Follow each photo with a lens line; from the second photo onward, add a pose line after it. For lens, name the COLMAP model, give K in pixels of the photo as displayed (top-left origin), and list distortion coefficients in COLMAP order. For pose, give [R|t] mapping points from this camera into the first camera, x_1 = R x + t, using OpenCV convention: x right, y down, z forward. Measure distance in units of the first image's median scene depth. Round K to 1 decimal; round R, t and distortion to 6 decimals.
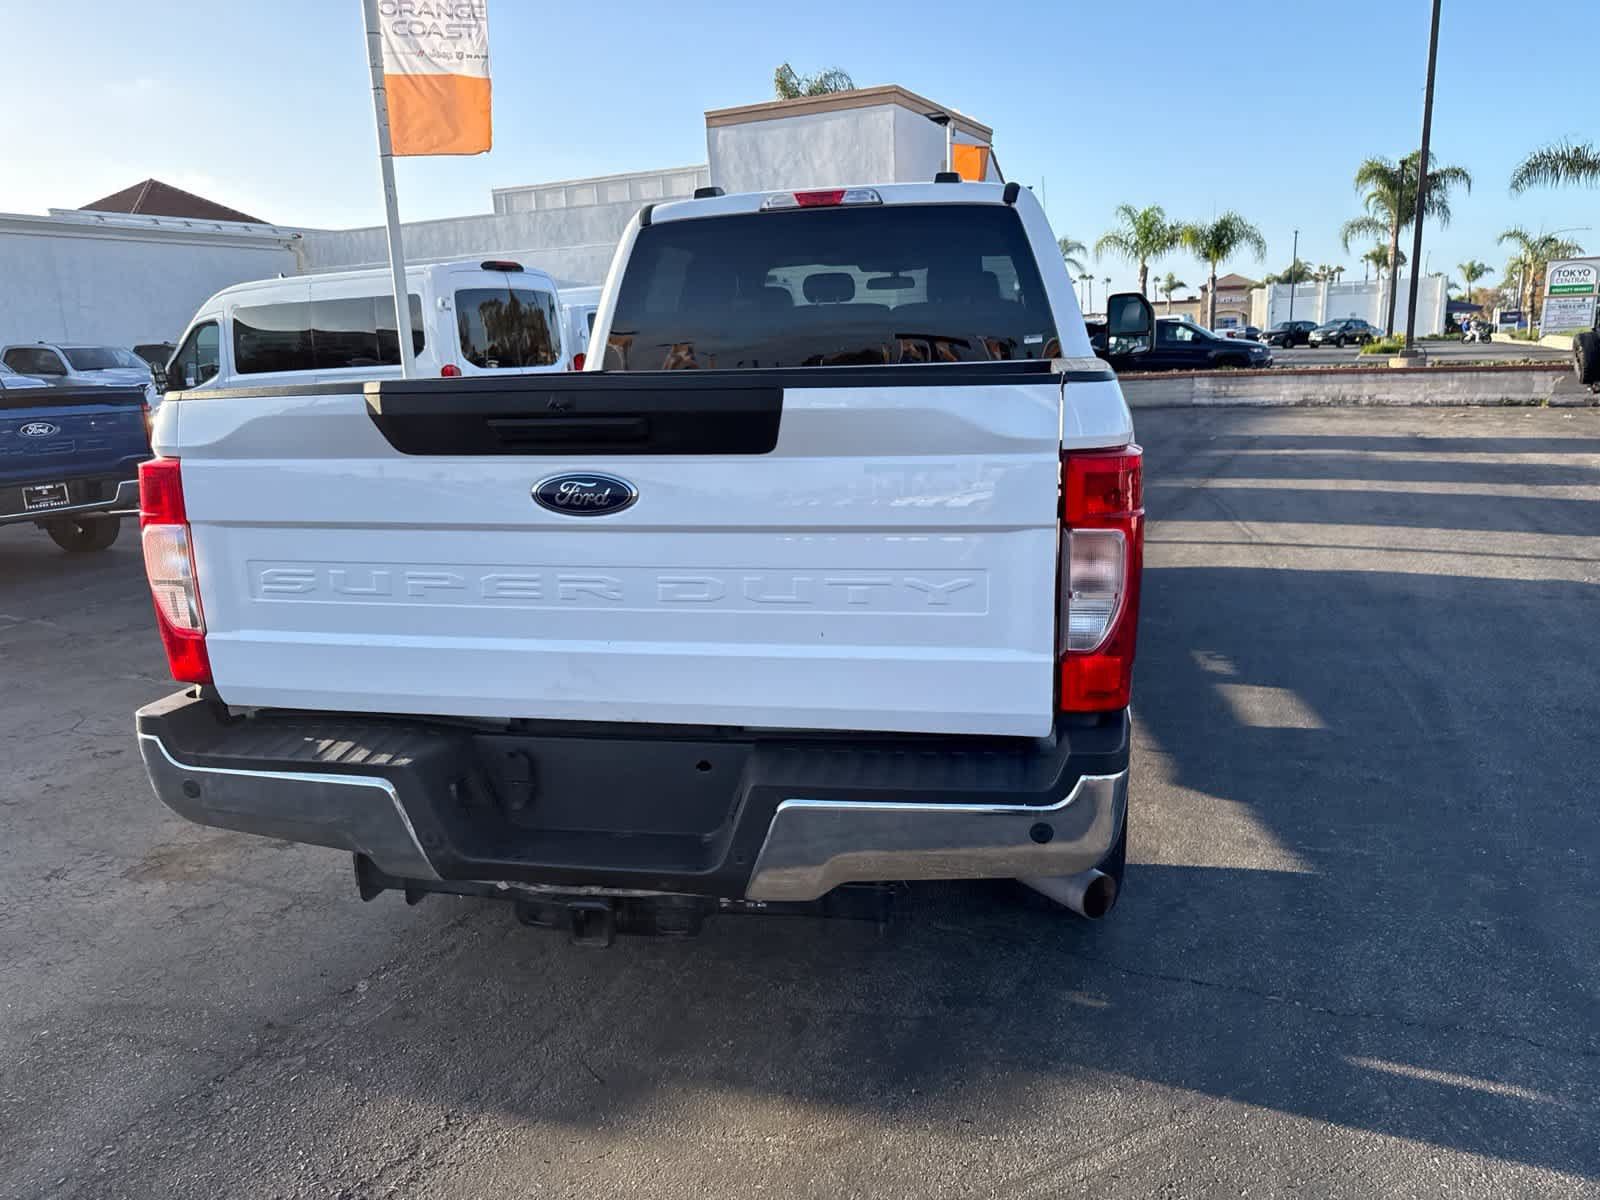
lens RADIAL K [[1132.6, 0, 824.5], [0, 1132.6, 618.1], [0, 0, 1]] dist [0.066485, -0.076408]
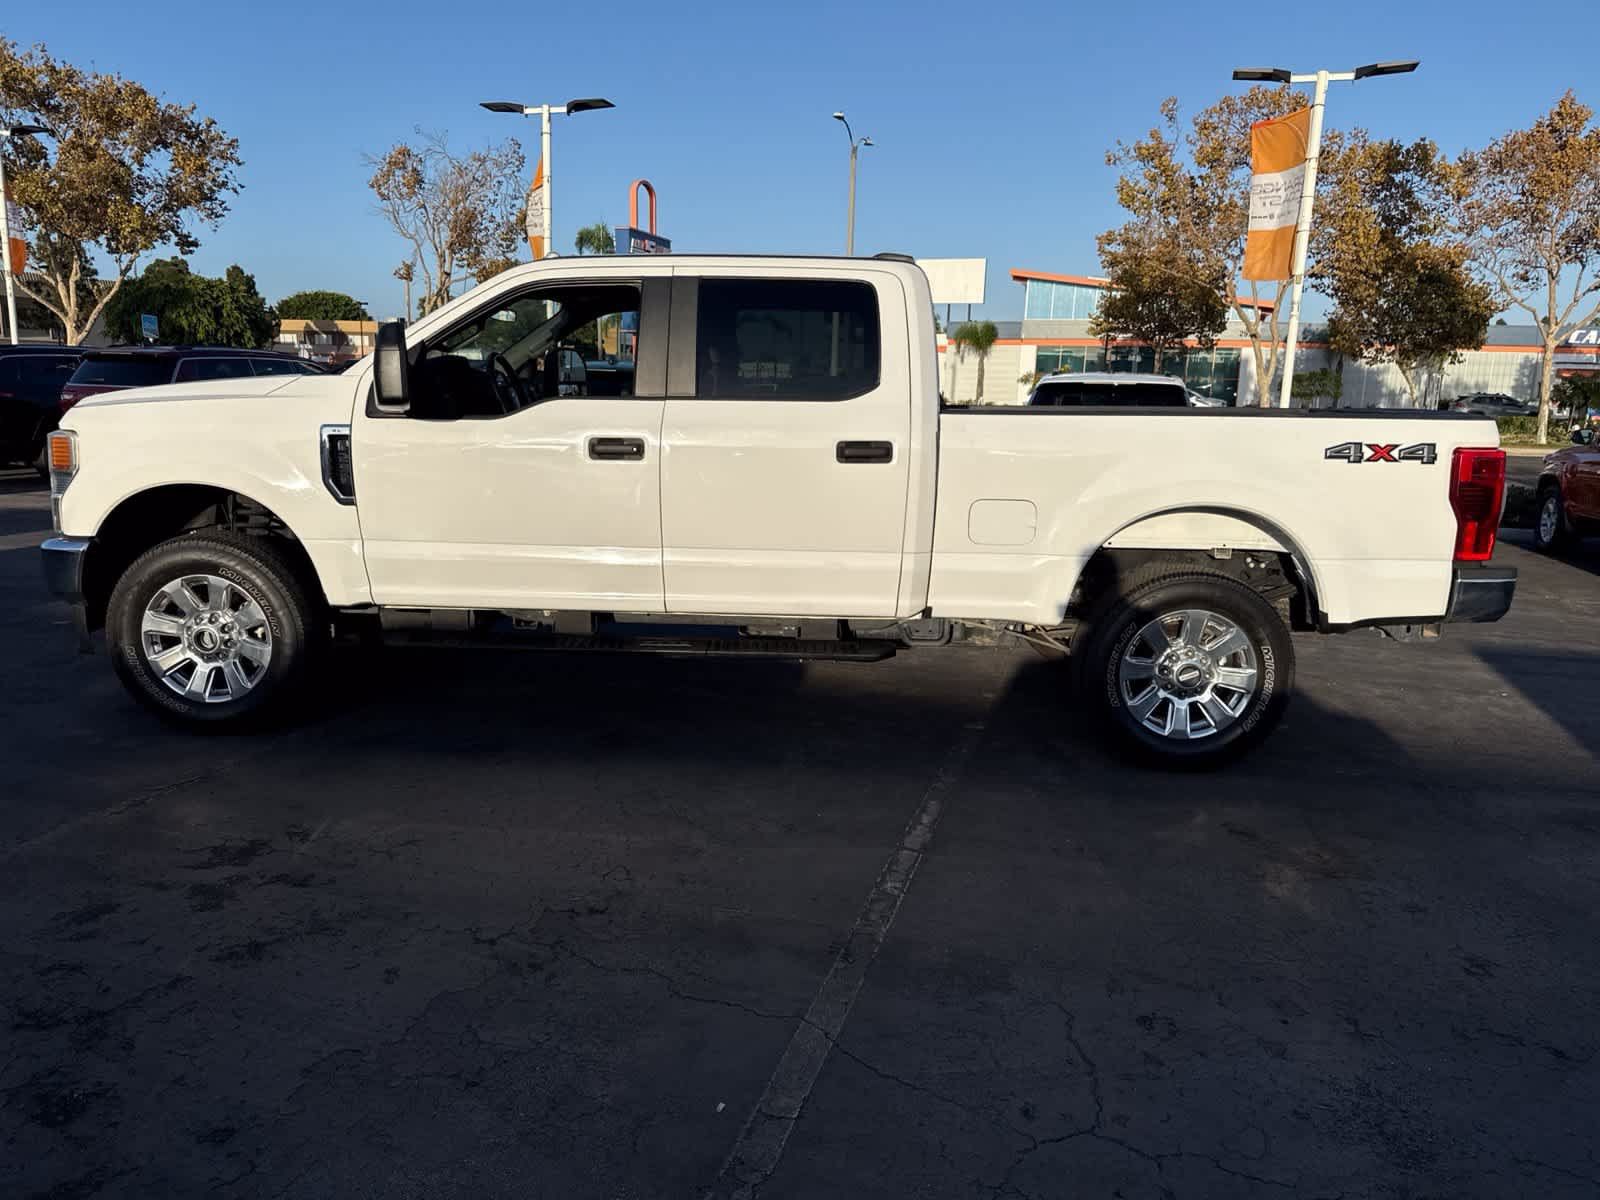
lens RADIAL K [[1114.8, 0, 807.1], [0, 1114.8, 606.9], [0, 0, 1]] dist [0.066935, -0.096431]
pose [[-0.156266, -0.169249, 0.973106, -0.988393], [0.216015, 0.955503, 0.200876, -0.222080], [-0.963804, 0.241596, -0.112752, 1.023411]]
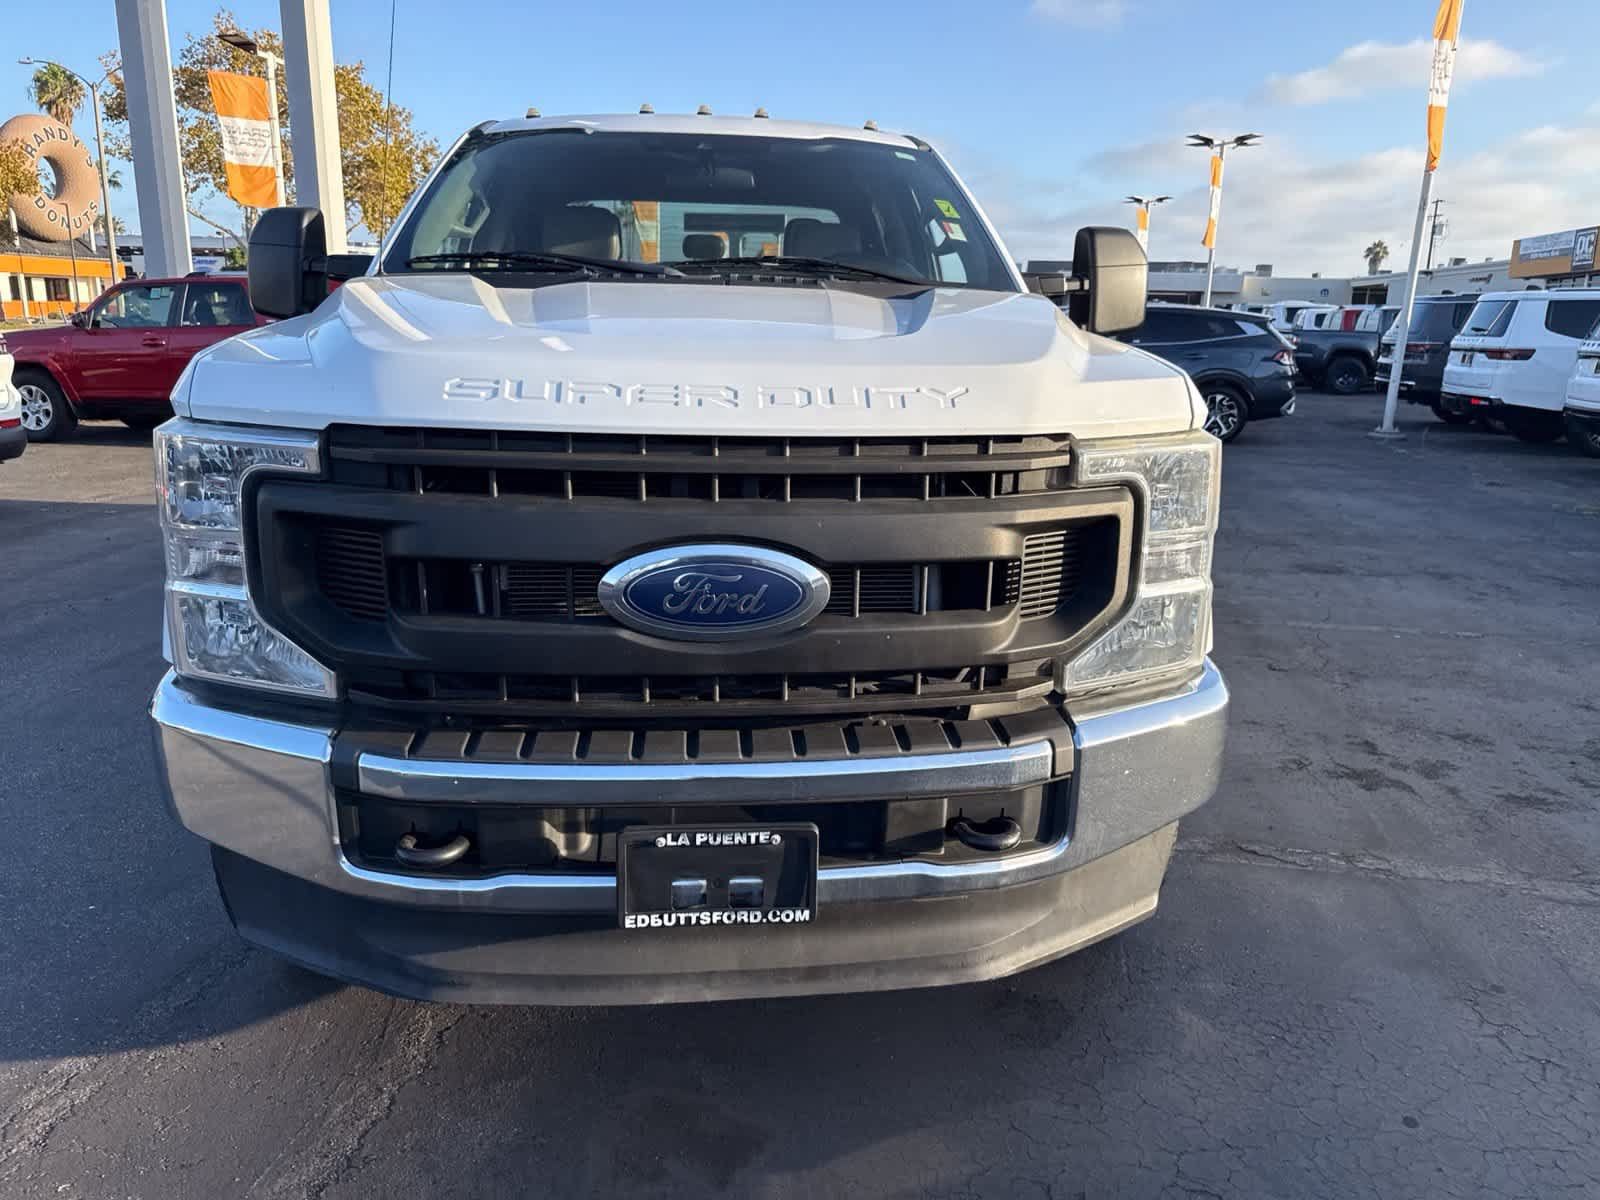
lens RADIAL K [[1133.0, 0, 806.8], [0, 1133.0, 590.2], [0, 0, 1]] dist [0.072711, -0.073146]
pose [[-0.961570, 0.077168, -0.263492, 0.198932], [-0.055548, 0.885165, 0.461950, -0.423741], [0.268882, 0.458834, -0.846861, 1.760549]]
